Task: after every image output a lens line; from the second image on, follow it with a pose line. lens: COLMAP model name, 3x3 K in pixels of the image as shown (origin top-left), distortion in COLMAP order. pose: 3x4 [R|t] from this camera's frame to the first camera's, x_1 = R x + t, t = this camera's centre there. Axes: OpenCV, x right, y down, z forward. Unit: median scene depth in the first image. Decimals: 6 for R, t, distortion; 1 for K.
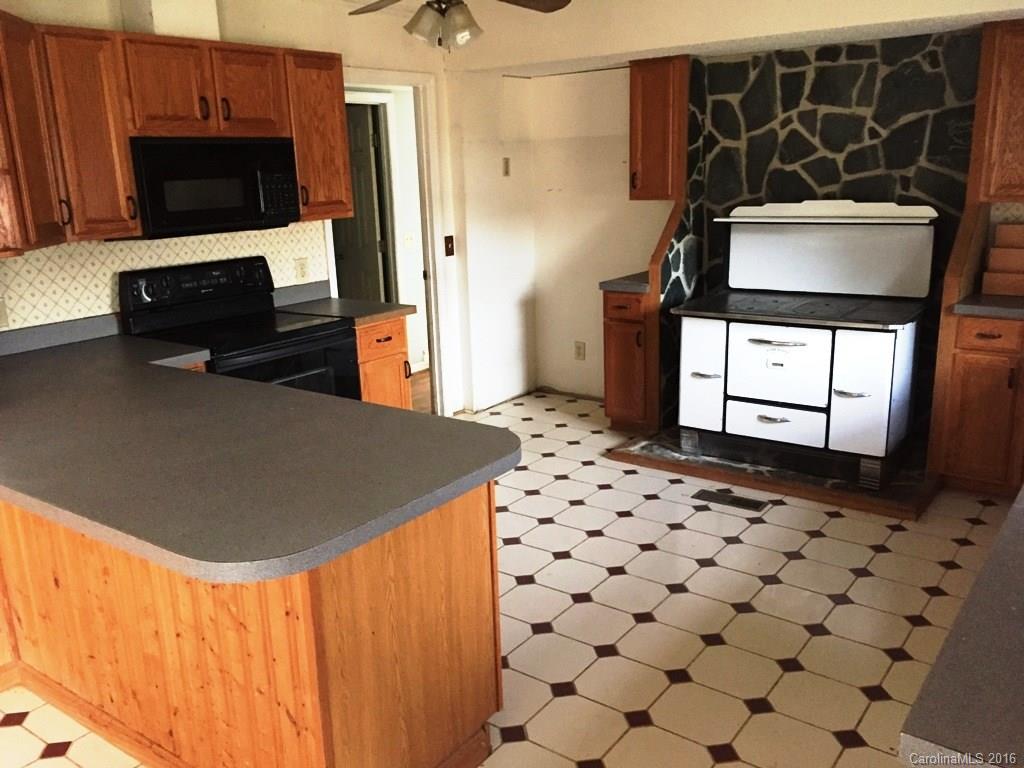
lens RADIAL K [[870.2, 0, 512.0], [0, 870.2, 384.0], [0, 0, 1]] dist [0.008202, 0.000632]
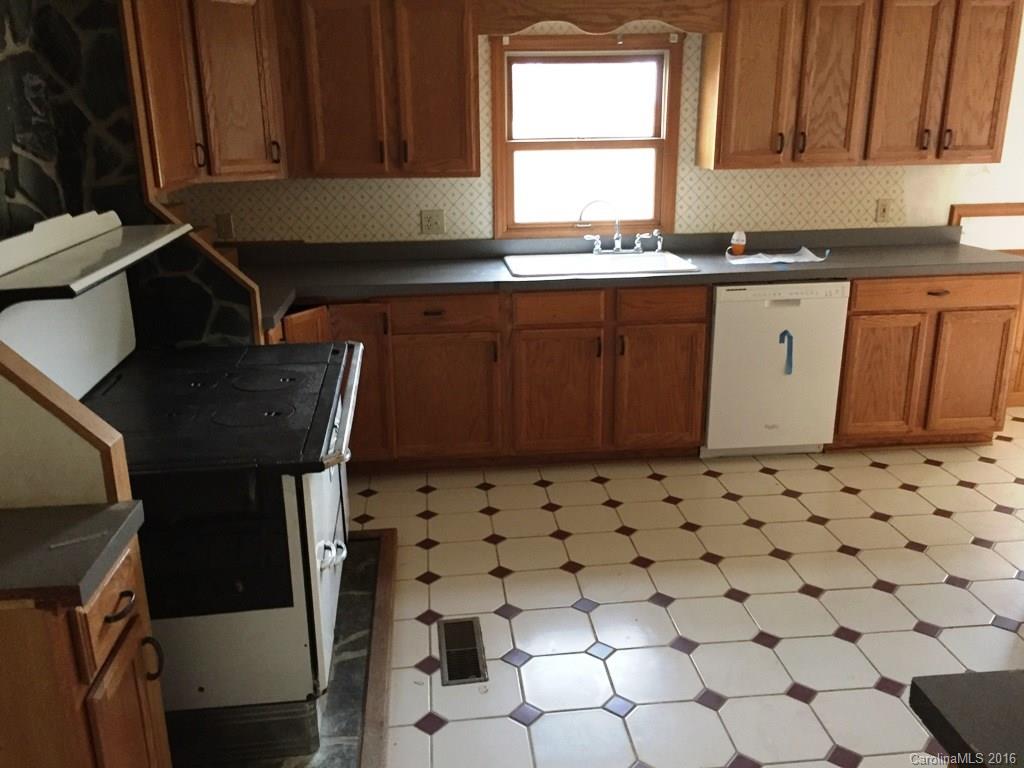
lens RADIAL K [[870.2, 0, 512.0], [0, 870.2, 384.0], [0, 0, 1]] dist [0.008202, 0.000632]
pose [[-0.674925, -0.183069, 0.714816, -0.209198], [0.212490, 0.879478, 0.425872, -0.315623], [-0.706628, 0.439323, -0.554682, 1.256835]]
